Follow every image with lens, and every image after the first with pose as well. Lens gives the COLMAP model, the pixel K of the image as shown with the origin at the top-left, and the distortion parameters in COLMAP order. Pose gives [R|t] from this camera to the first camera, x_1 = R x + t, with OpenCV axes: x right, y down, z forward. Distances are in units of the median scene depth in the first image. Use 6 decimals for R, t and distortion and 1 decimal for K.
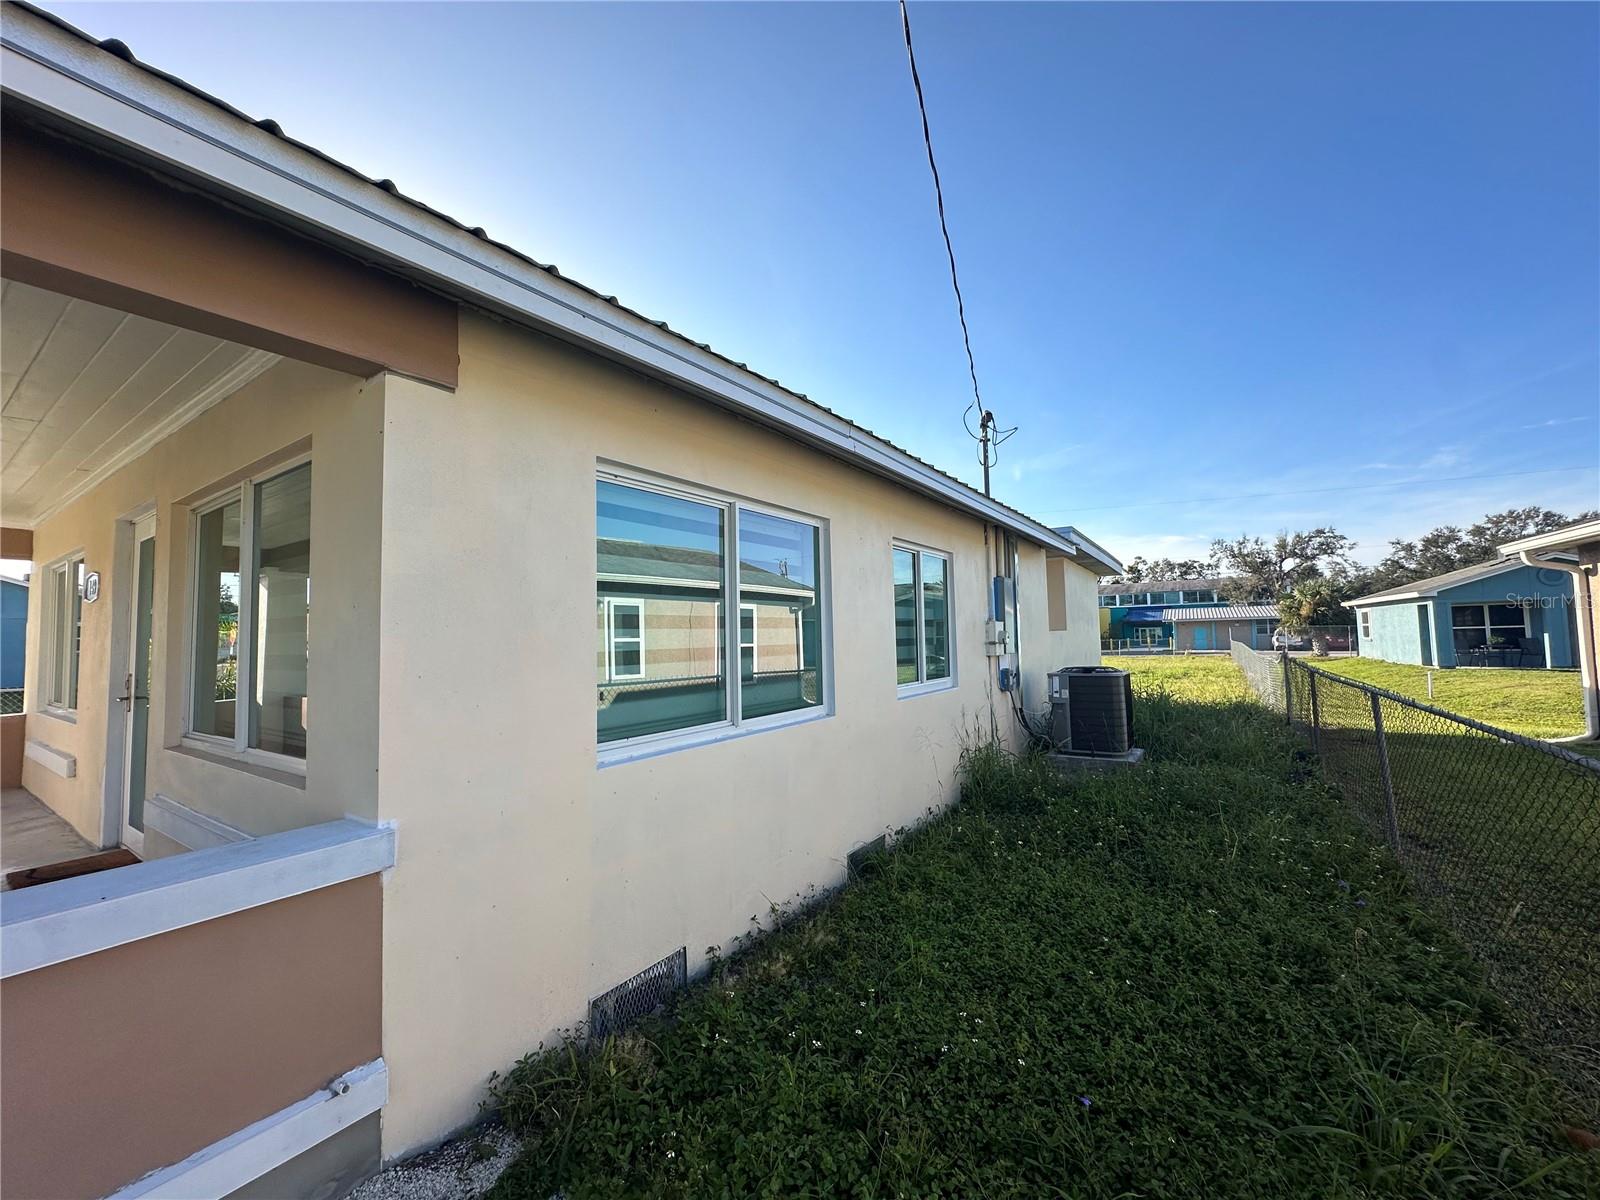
lens RADIAL K [[637.3, 0, 808.2], [0, 637.3, 598.7], [0, 0, 1]] dist [-0.004517, 0.001238]
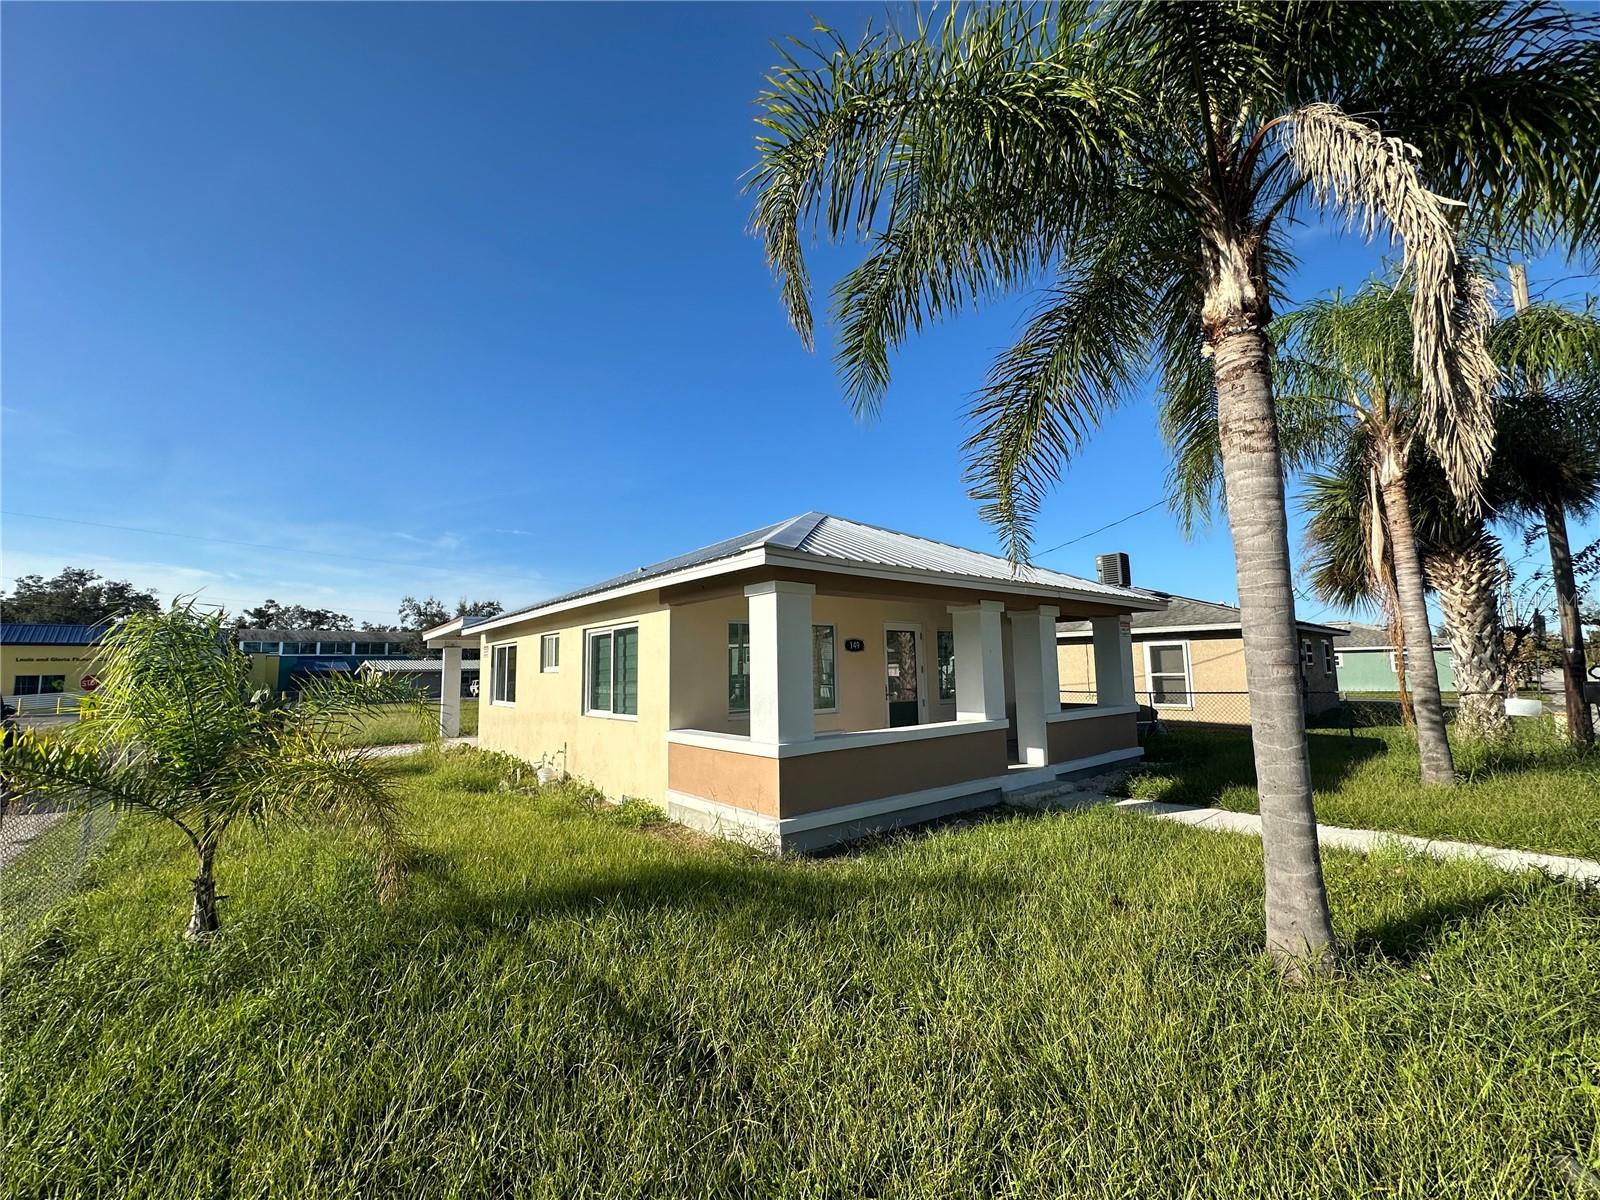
lens RADIAL K [[637.3, 0, 800.5], [0, 637.3, 592.3], [0, 0, 1]] dist [-0.004517, 0.001238]
pose [[0.287868, 0.135667, 0.948012, -1.917957], [-0.047097, 0.990723, -0.127478, 0.049221], [-0.956511, -0.007951, 0.291587, 0.324947]]
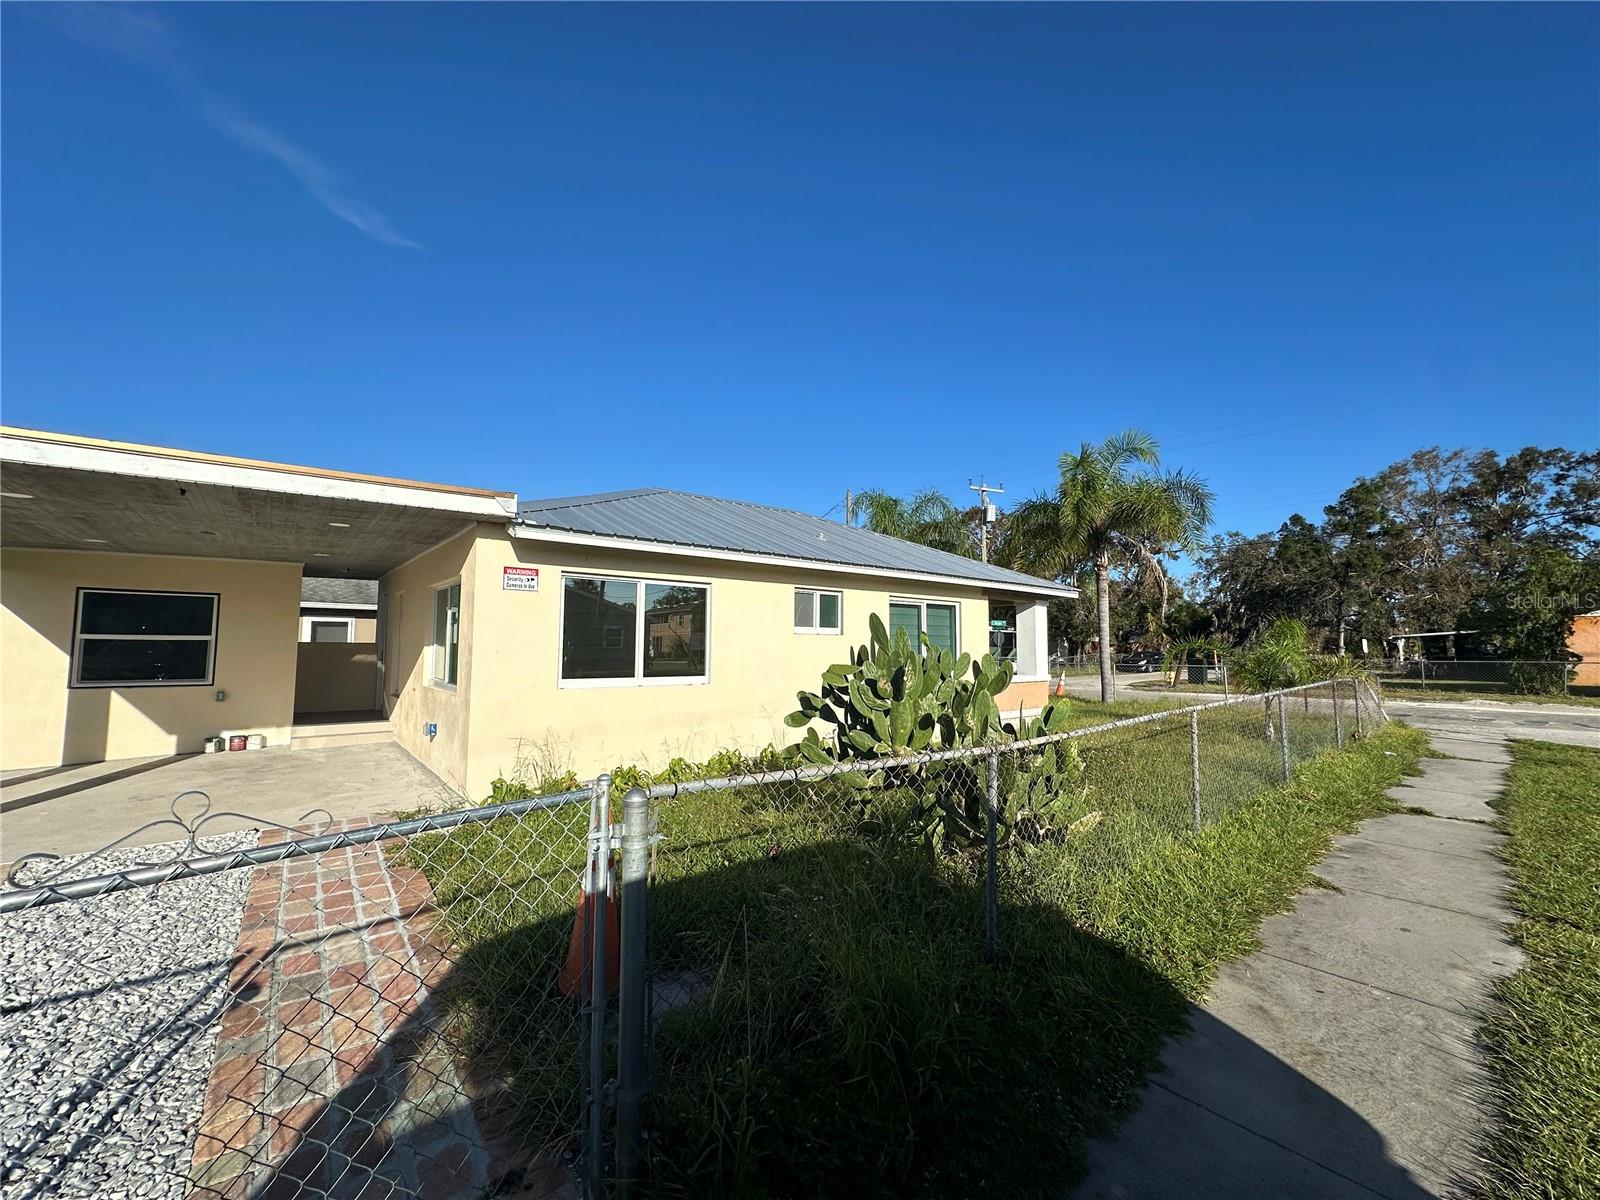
lens RADIAL K [[637.3, 0, 798.2], [0, 637.3, 599.1], [0, 0, 1]] dist [-0.004517, 0.001238]
pose [[-0.958900, 0.039360, 0.280999, -1.087853], [-0.000367, 0.990159, -0.139946, 0.180346], [-0.283742, -0.134297, -0.949450, 2.414370]]
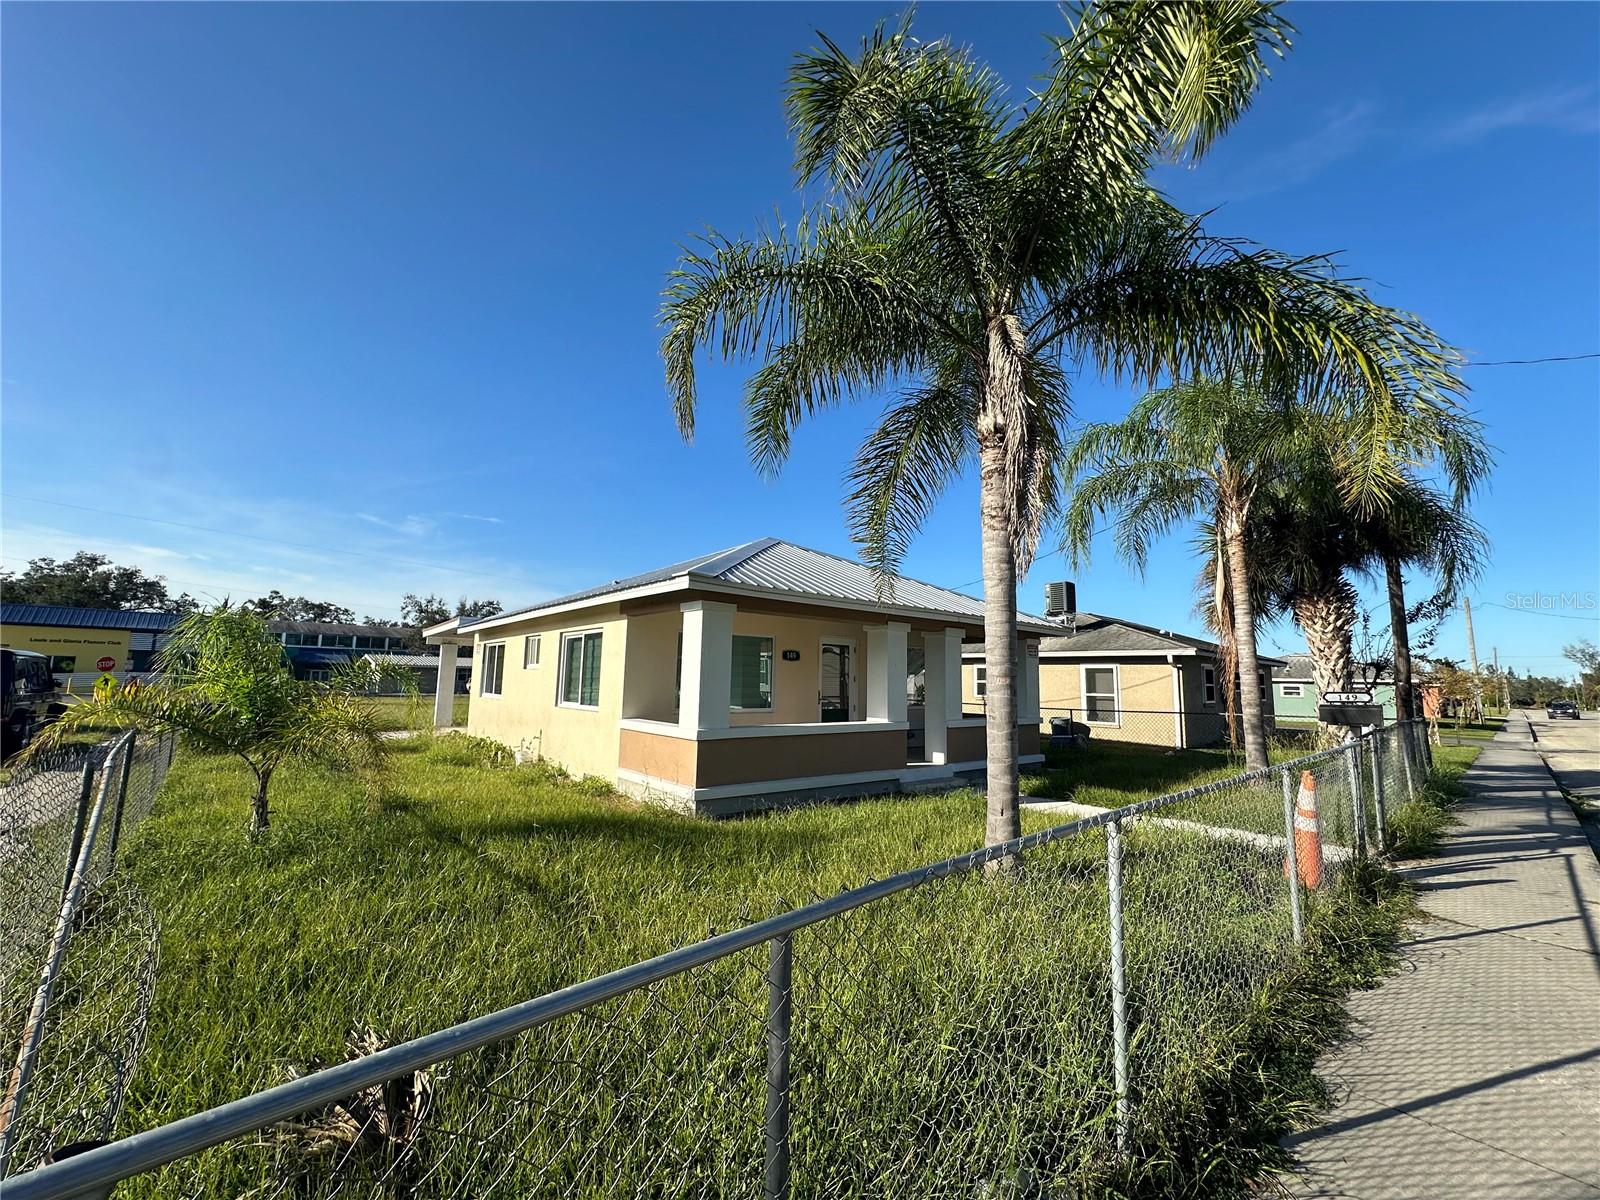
lens RADIAL K [[637.3, 0, 799.7], [0, 637.3, 595.6], [0, 0, 1]] dist [-0.004517, 0.001238]
pose [[0.285147, 0.158931, 0.945215, -2.069125], [-0.086599, 0.986395, -0.139731, 0.054050], [-0.954564, -0.042011, 0.295031, 0.158306]]
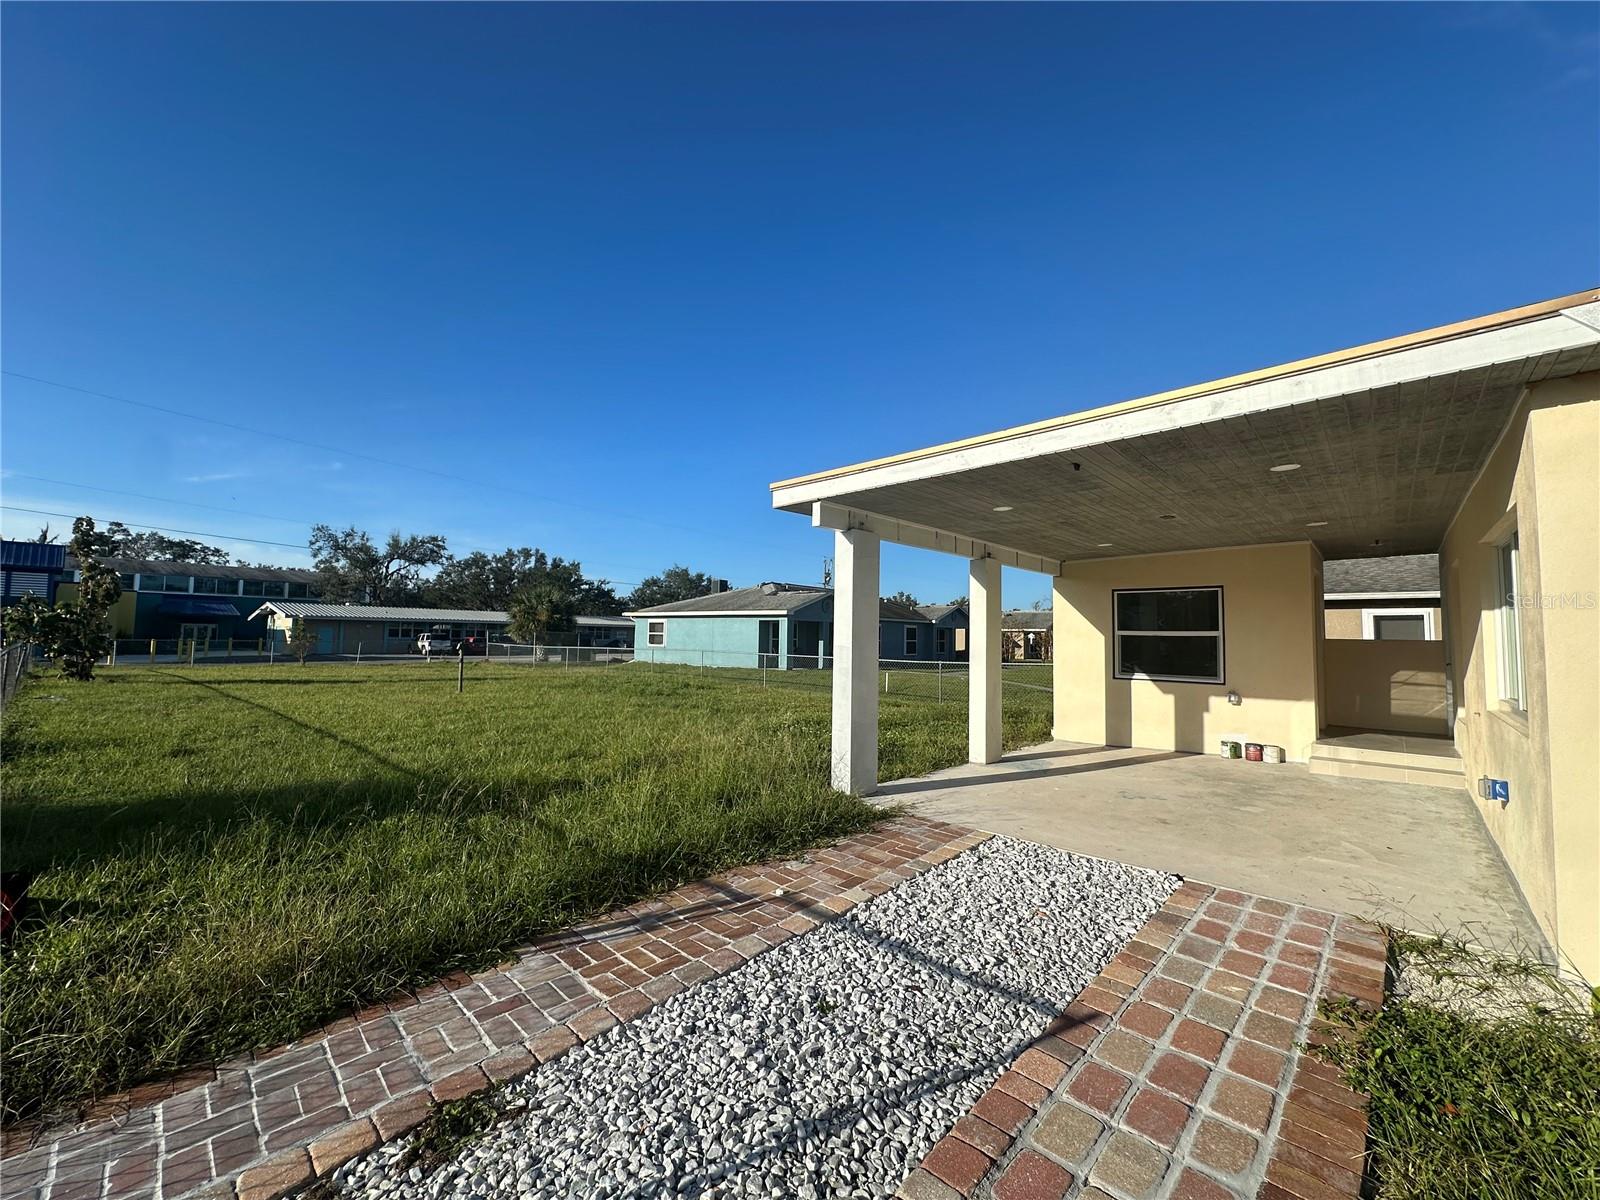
lens RADIAL K [[637.3, 0, 799.3], [0, 637.3, 601.5], [0, 0, 1]] dist [-0.004517, 0.001238]
pose [[0.150910, 0.080768, 0.985243, -0.904906], [-0.079203, 0.994440, -0.069390, 0.165546], [-0.985370, -0.067563, 0.156468, 2.130711]]
